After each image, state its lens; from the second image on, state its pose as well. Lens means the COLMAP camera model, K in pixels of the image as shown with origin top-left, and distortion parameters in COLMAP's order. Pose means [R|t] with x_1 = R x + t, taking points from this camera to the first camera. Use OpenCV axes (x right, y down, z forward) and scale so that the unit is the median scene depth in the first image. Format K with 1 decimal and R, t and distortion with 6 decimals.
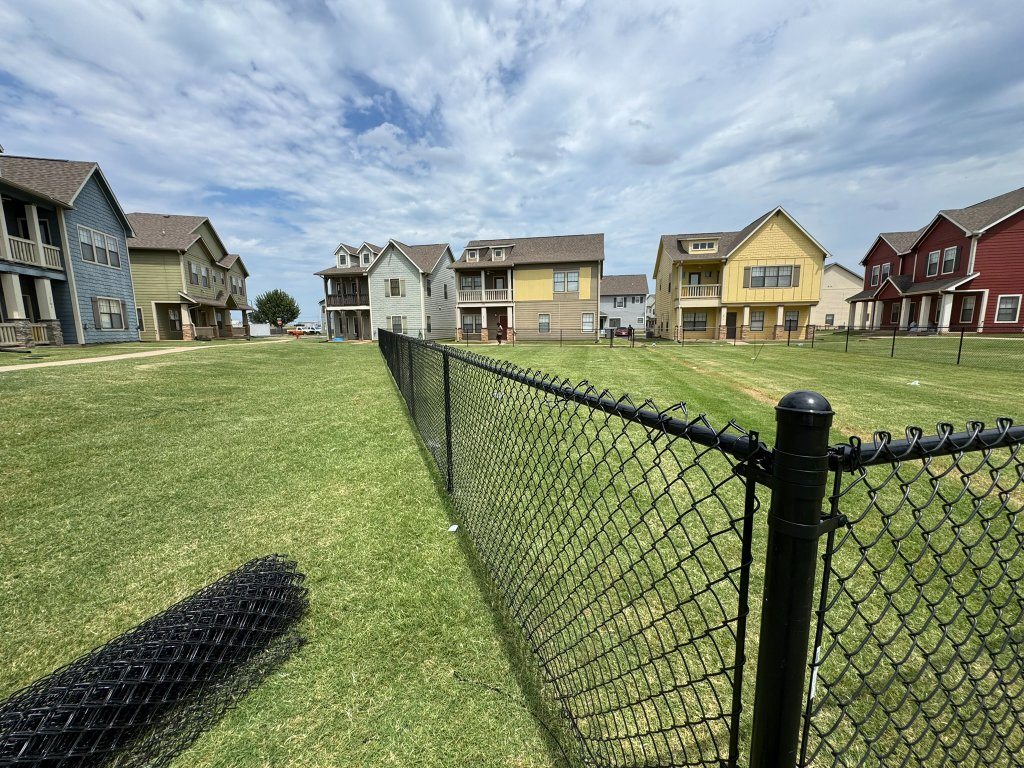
lens RADIAL K [[412.5, 0, 512.0], [0, 412.5, 384.0], [0, 0, 1]] dist [-0.001313, -0.000161]
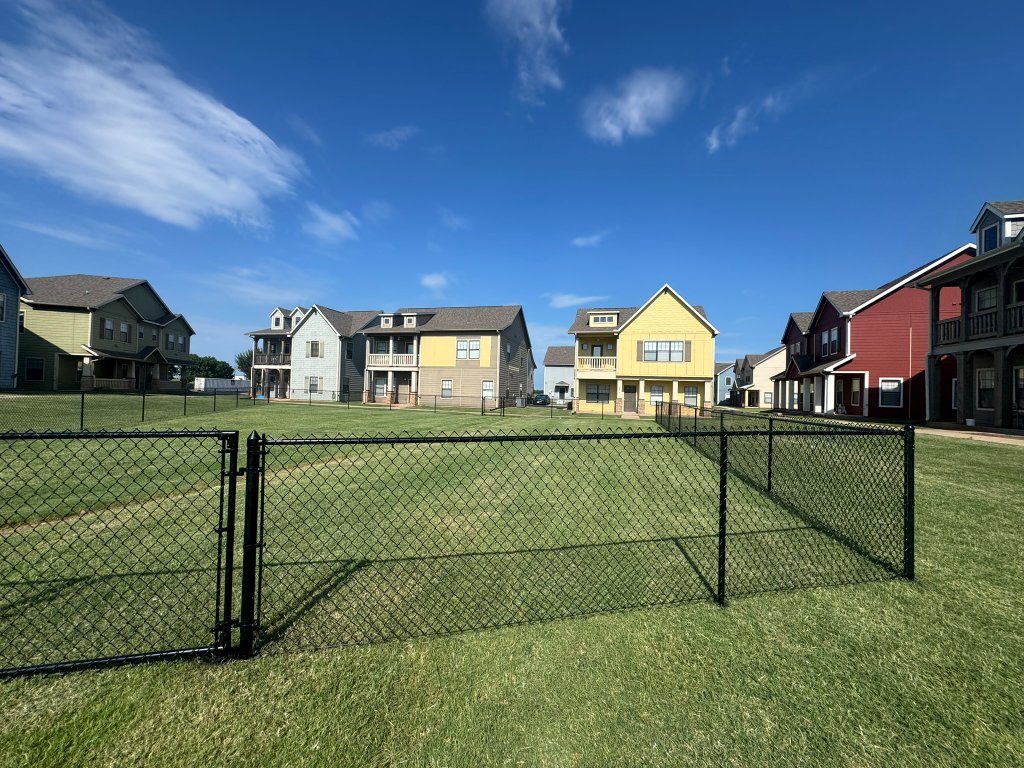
lens RADIAL K [[412.5, 0, 512.0], [0, 412.5, 384.0], [0, 0, 1]] dist [-0.001313, -0.000161]
pose [[0.997698, 0.039970, -0.054783, 0.301022], [-0.048321, 0.985810, -0.160762, -0.004841], [0.047580, 0.163039, 0.985472, 0.014791]]
